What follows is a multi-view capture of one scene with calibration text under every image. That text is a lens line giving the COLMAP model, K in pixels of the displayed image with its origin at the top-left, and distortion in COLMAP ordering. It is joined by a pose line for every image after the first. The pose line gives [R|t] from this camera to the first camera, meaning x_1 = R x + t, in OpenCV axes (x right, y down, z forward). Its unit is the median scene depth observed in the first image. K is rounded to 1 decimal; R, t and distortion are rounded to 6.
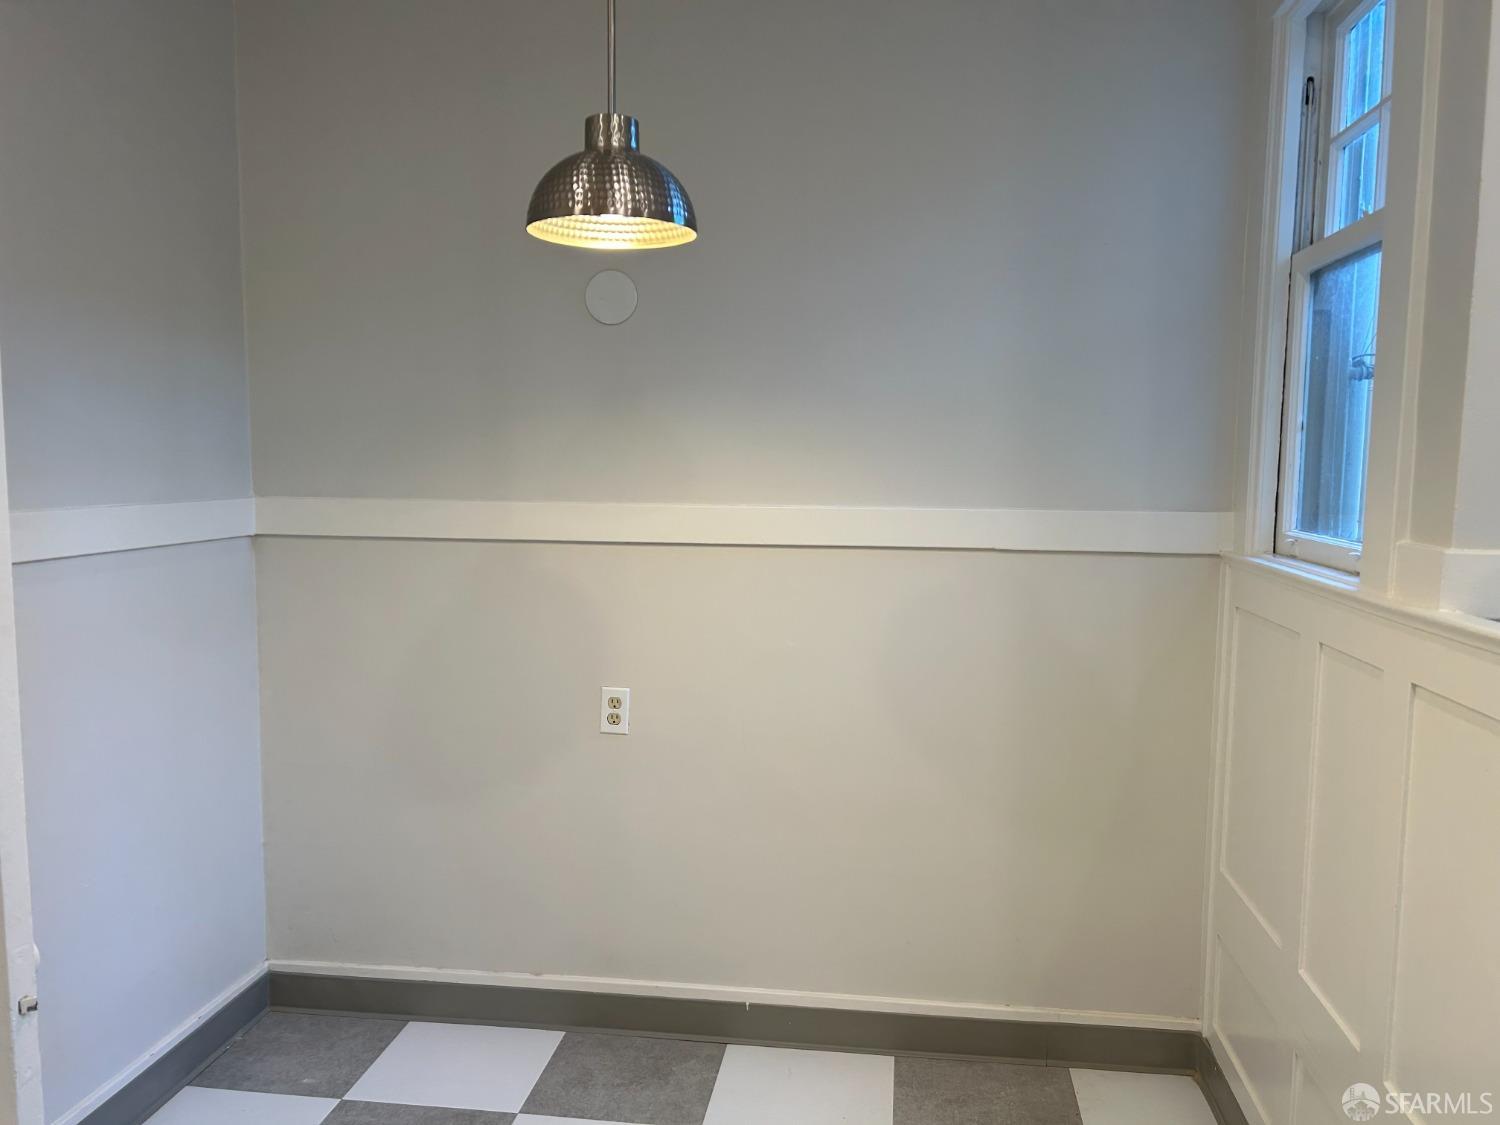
lens RADIAL K [[1120.4, 0, 752.9], [0, 1120.4, 577.5], [0, 0, 1]] dist [0.057887, -0.064060]
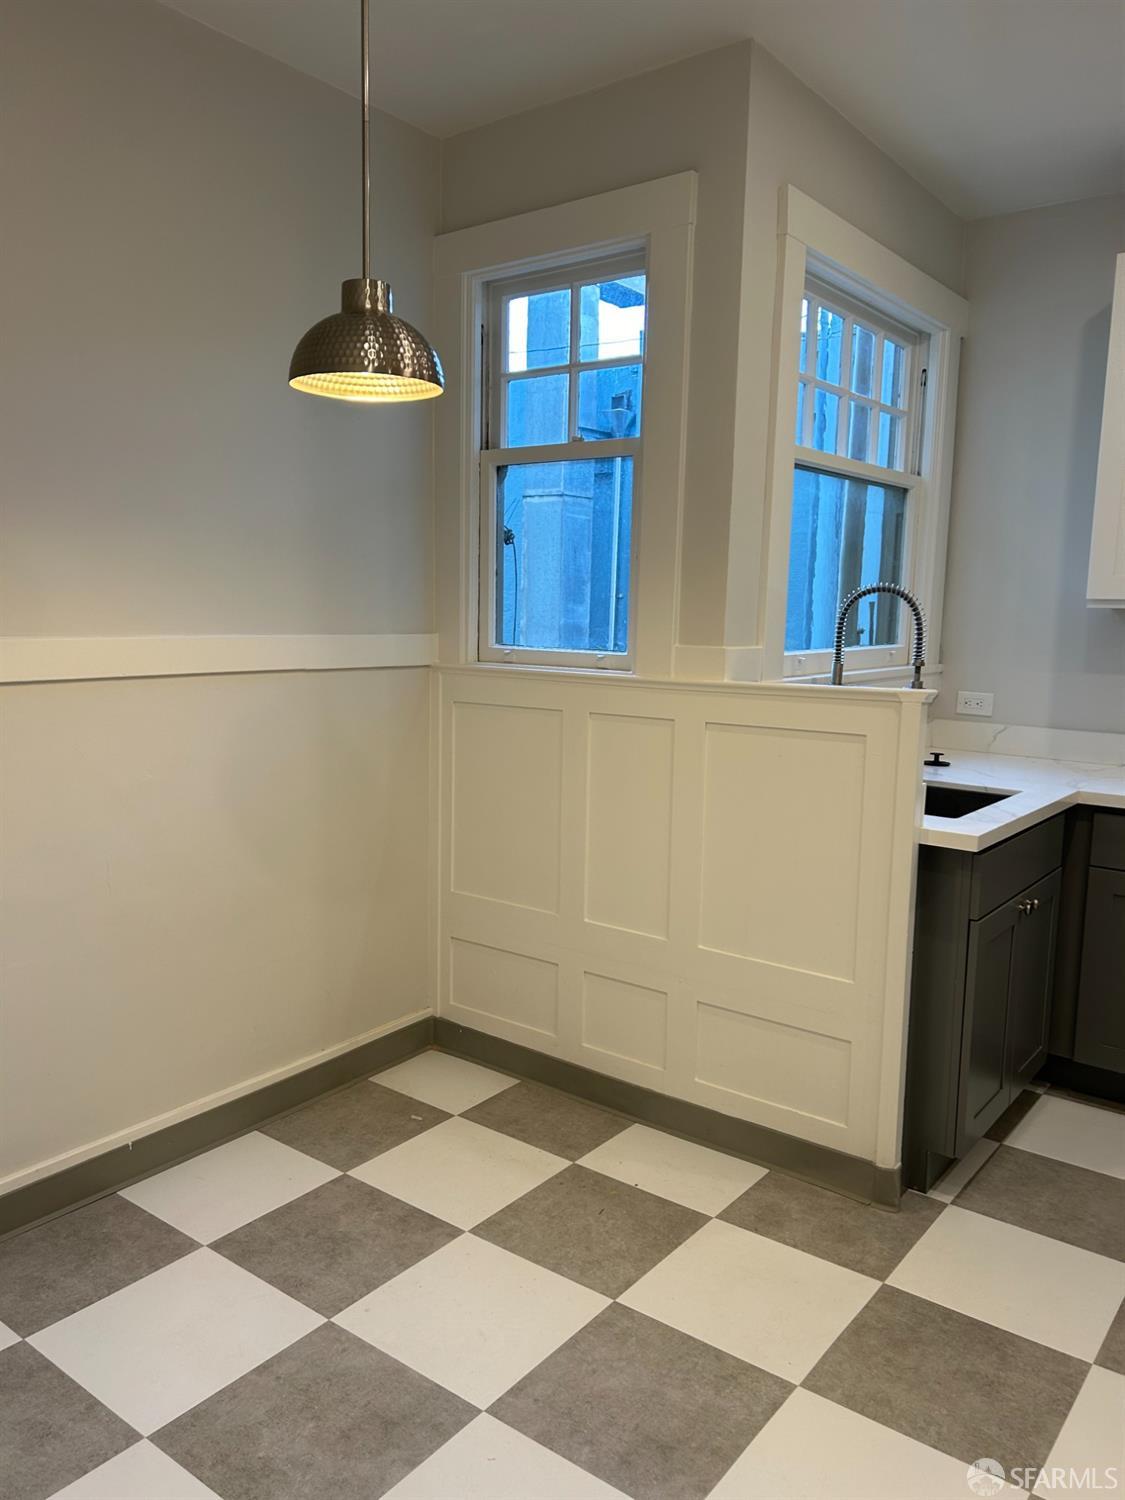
lens RADIAL K [[1120.4, 0, 548.4], [0, 1120.4, 763.2], [0, 0, 1]] dist [0.057887, -0.064060]
pose [[0.509759, -0.120486, 0.851839, -0.735112], [0.080018, 0.992493, 0.092496, -0.018347], [-0.856588, 0.021012, 0.515573, 0.198255]]
